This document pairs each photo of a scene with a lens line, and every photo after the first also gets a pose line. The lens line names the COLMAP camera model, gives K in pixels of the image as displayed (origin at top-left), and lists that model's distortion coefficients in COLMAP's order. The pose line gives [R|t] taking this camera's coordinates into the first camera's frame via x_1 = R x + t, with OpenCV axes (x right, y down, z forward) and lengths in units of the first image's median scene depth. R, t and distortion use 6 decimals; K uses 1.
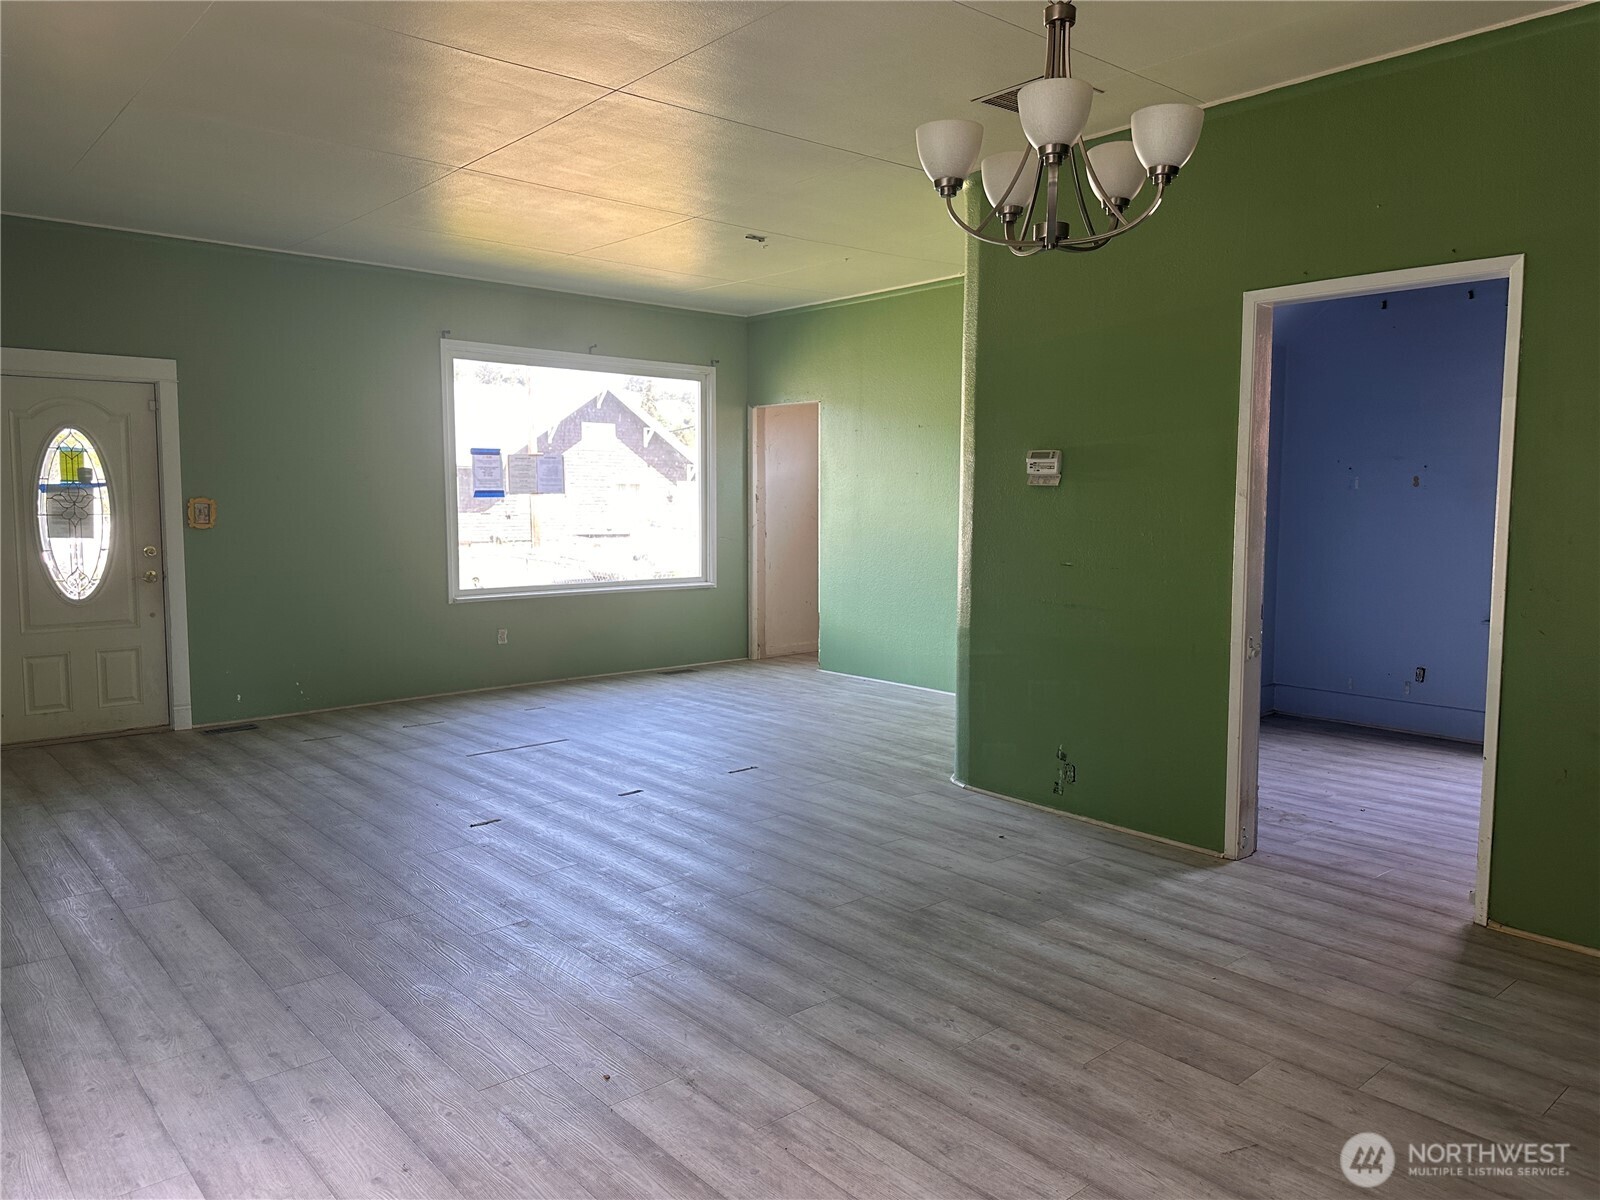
lens RADIAL K [[1126.8, 0, 795.4], [0, 1126.8, 582.0], [0, 0, 1]] dist [0.043785, -0.009307]
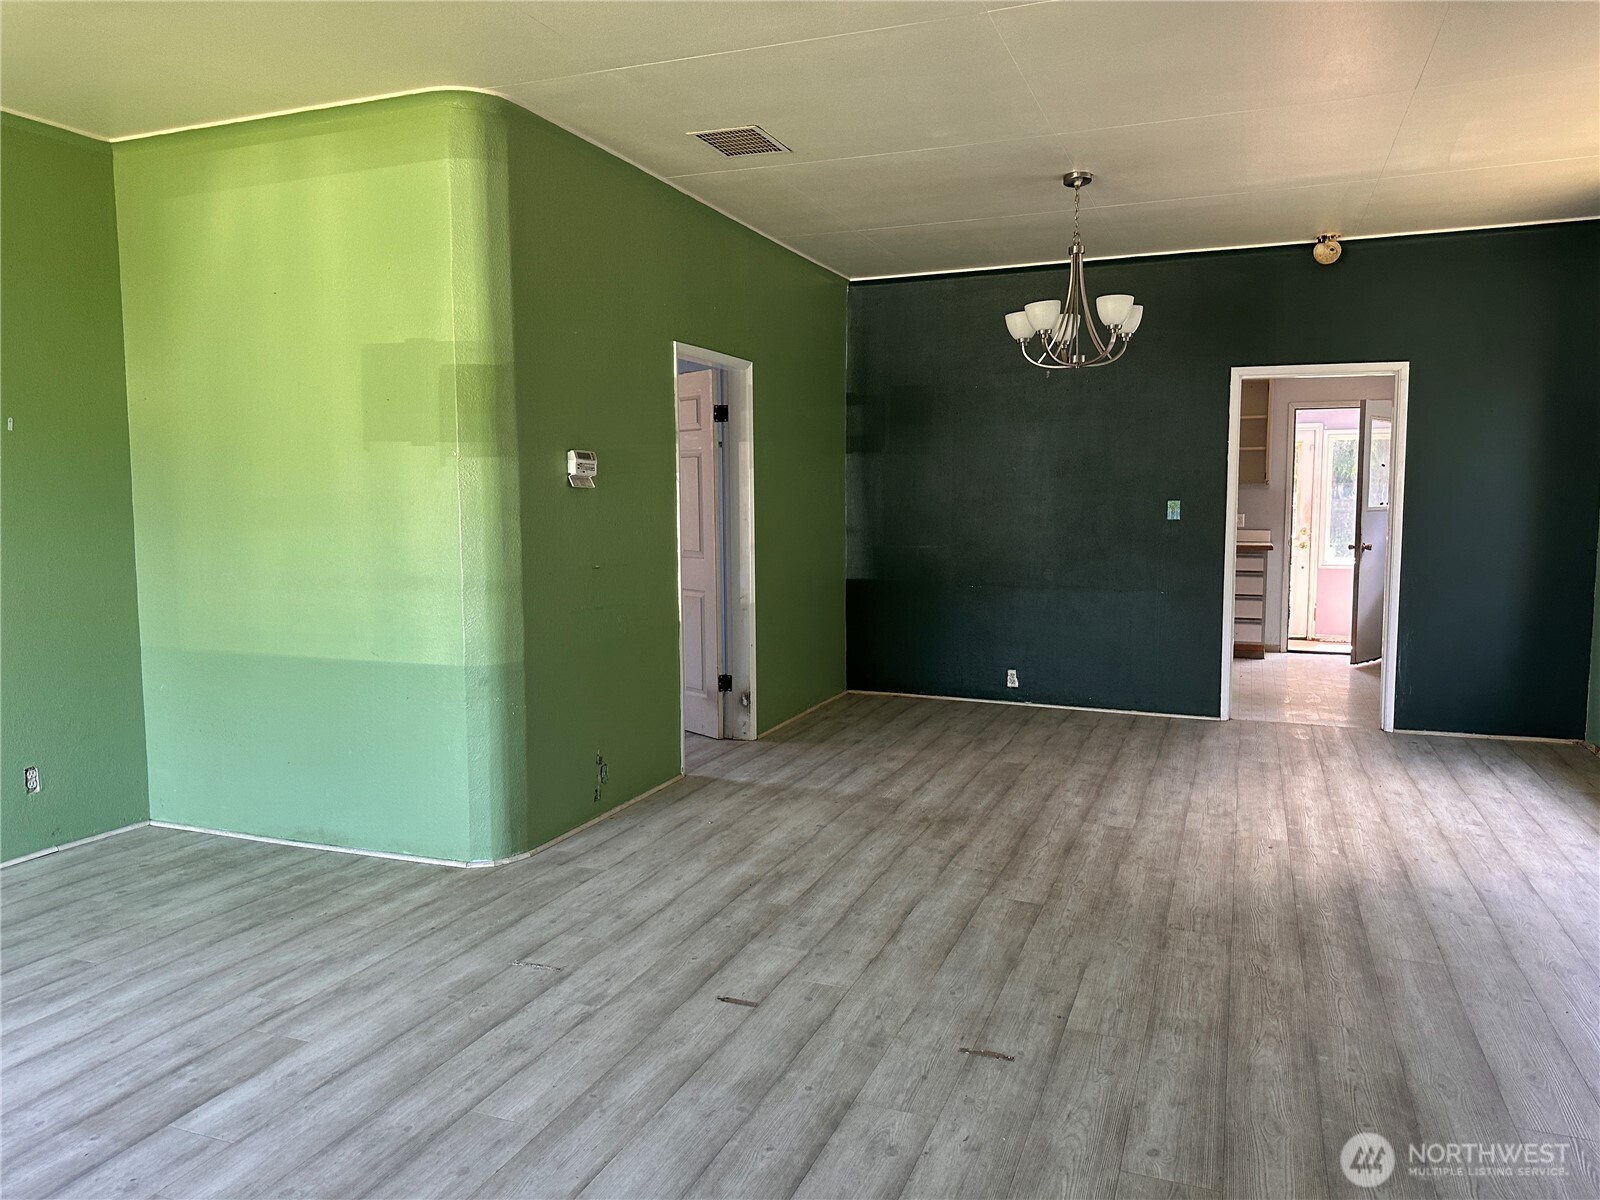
lens RADIAL K [[1126.8, 0, 795.4], [0, 1126.8, 582.0], [0, 0, 1]] dist [0.043785, -0.009307]
pose [[-0.455972, -0.078934, 0.886487, -0.922544], [0.076297, 0.988926, 0.127299, -0.148107], [-0.886718, 0.125681, -0.444900, 1.650852]]
